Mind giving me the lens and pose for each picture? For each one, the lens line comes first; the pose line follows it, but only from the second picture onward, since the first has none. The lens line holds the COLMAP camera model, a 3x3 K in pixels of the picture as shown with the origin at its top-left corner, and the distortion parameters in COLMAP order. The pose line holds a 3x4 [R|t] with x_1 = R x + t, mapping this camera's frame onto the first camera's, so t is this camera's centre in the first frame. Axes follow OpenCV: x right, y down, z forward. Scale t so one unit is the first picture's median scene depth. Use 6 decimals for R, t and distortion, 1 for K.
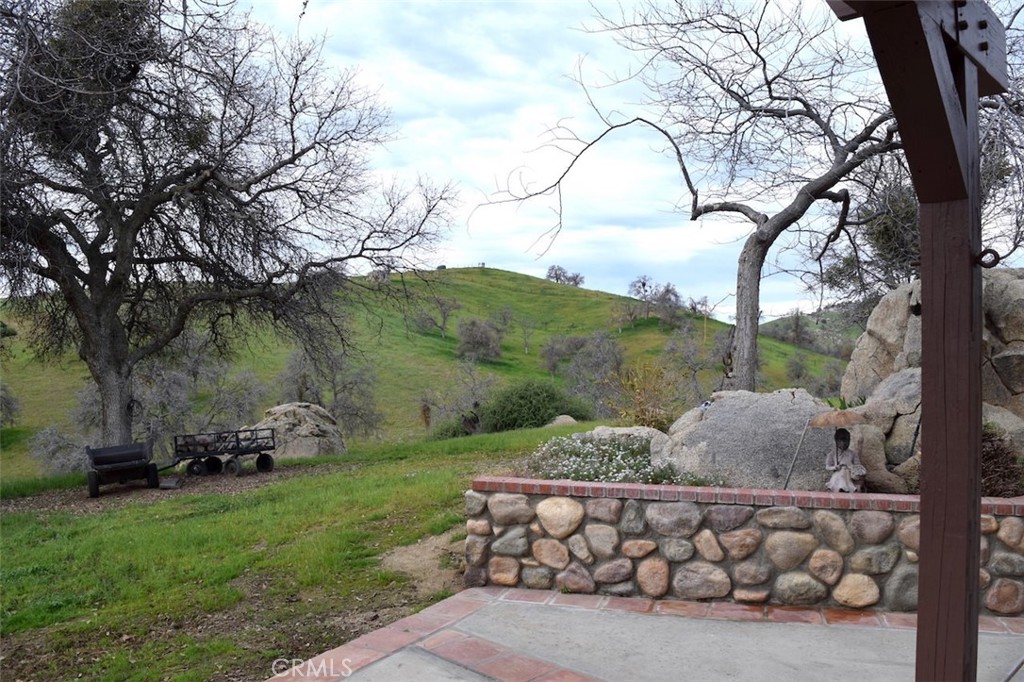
lens RADIAL K [[805.4, 0, 513.2], [0, 805.4, 343.7], [0, 0, 1]] dist [-0.095886, 0.023754]
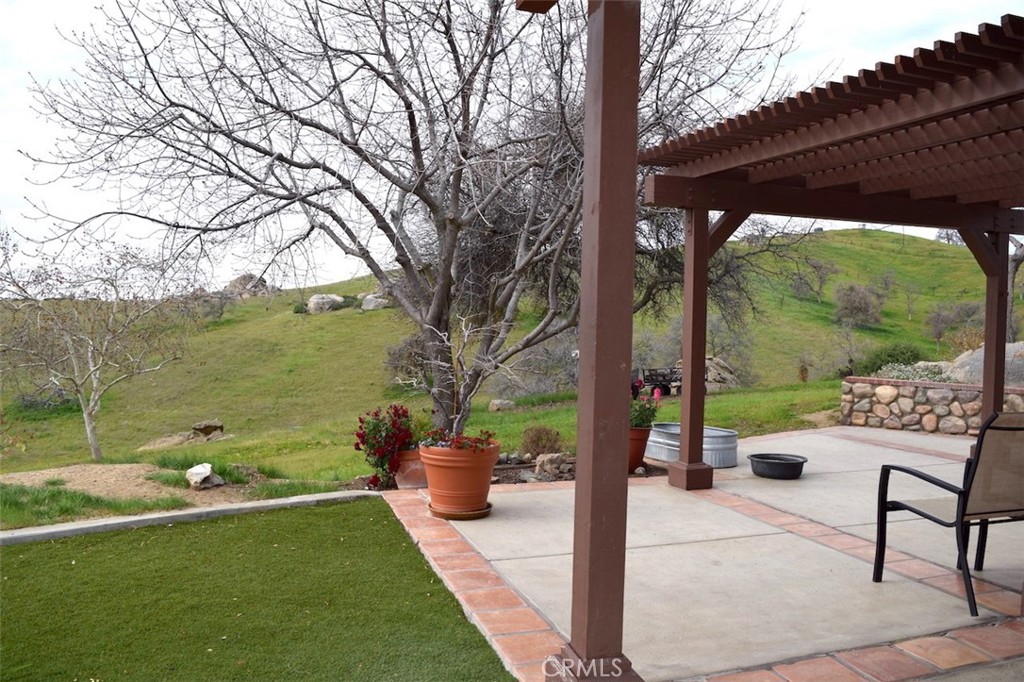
lens RADIAL K [[805.4, 0, 518.0], [0, 805.4, 343.1], [0, 0, 1]] dist [-0.095886, 0.023754]
pose [[0.901385, 0.026928, -0.432180, 0.069683], [-0.007553, 0.998890, 0.046485, -0.015203], [0.432953, -0.038637, 0.900588, -1.213630]]
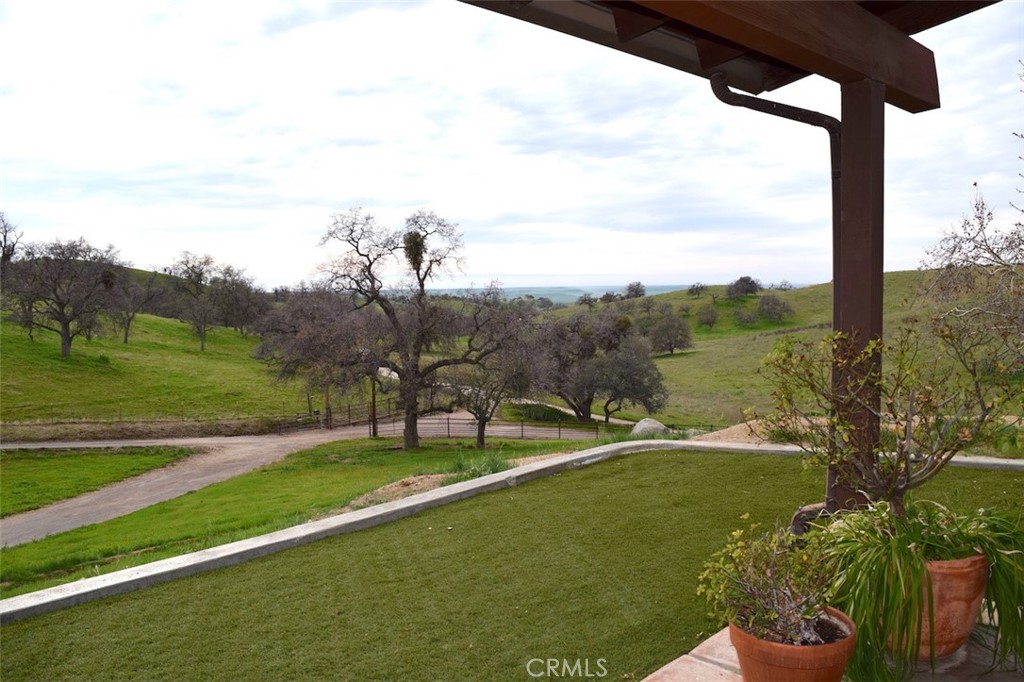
lens RADIAL K [[805.4, 0, 511.8], [0, 805.4, 341.8], [0, 0, 1]] dist [-0.095886, 0.023754]
pose [[0.010725, 0.074737, -0.997146, 0.097239], [0.029915, 0.996733, 0.075028, -0.015236], [0.999495, -0.030635, 0.008454, -1.242080]]
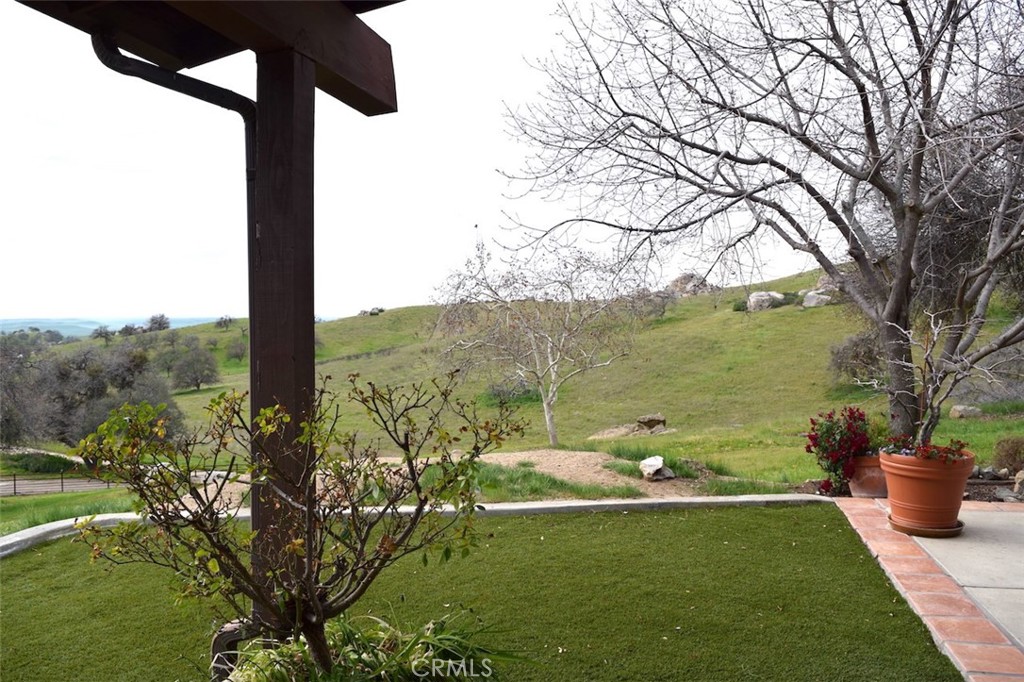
lens RADIAL K [[805.4, 0, 516.2], [0, 805.4, 340.5], [0, 0, 1]] dist [-0.095886, 0.023754]
pose [[0.552672, 0.031072, -0.832820, 0.066205], [0.011425, 0.998928, 0.044852, -0.015102], [0.833321, -0.034304, 0.551724, -1.214782]]
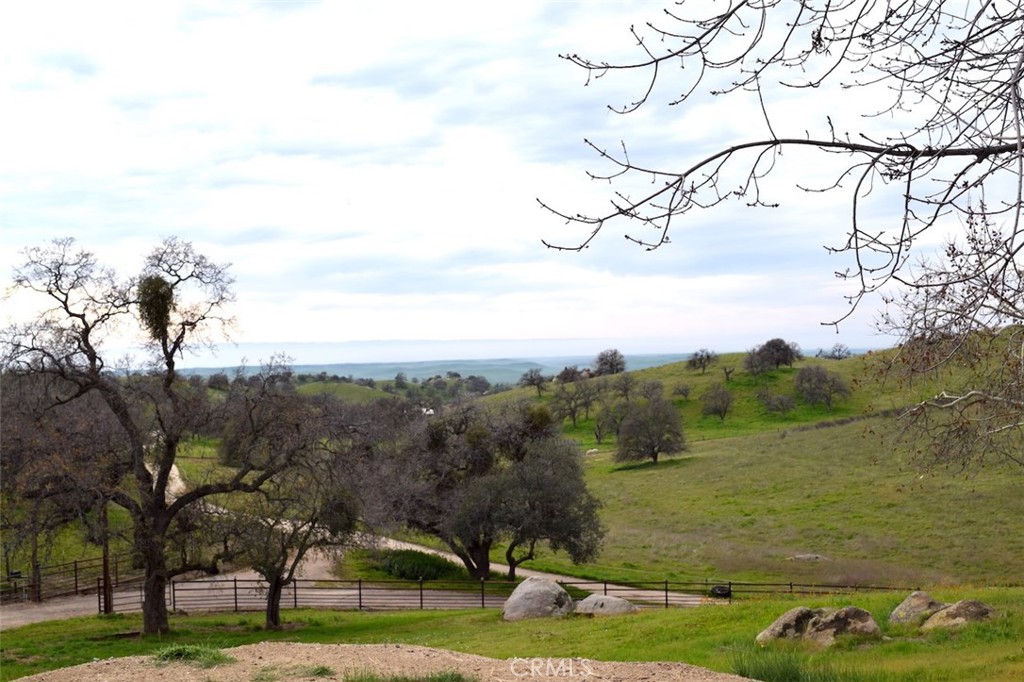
lens RADIAL K [[1250.3, 0, 512.6], [0, 1250.3, 341.8], [0, 0, 1]] dist [-0.048266, 0.000000]
pose [[0.072735, -0.007591, -0.997322, 0.033764], [0.042979, 0.999066, -0.004469, -0.014345], [0.996425, -0.042538, 0.072993, -1.095735]]
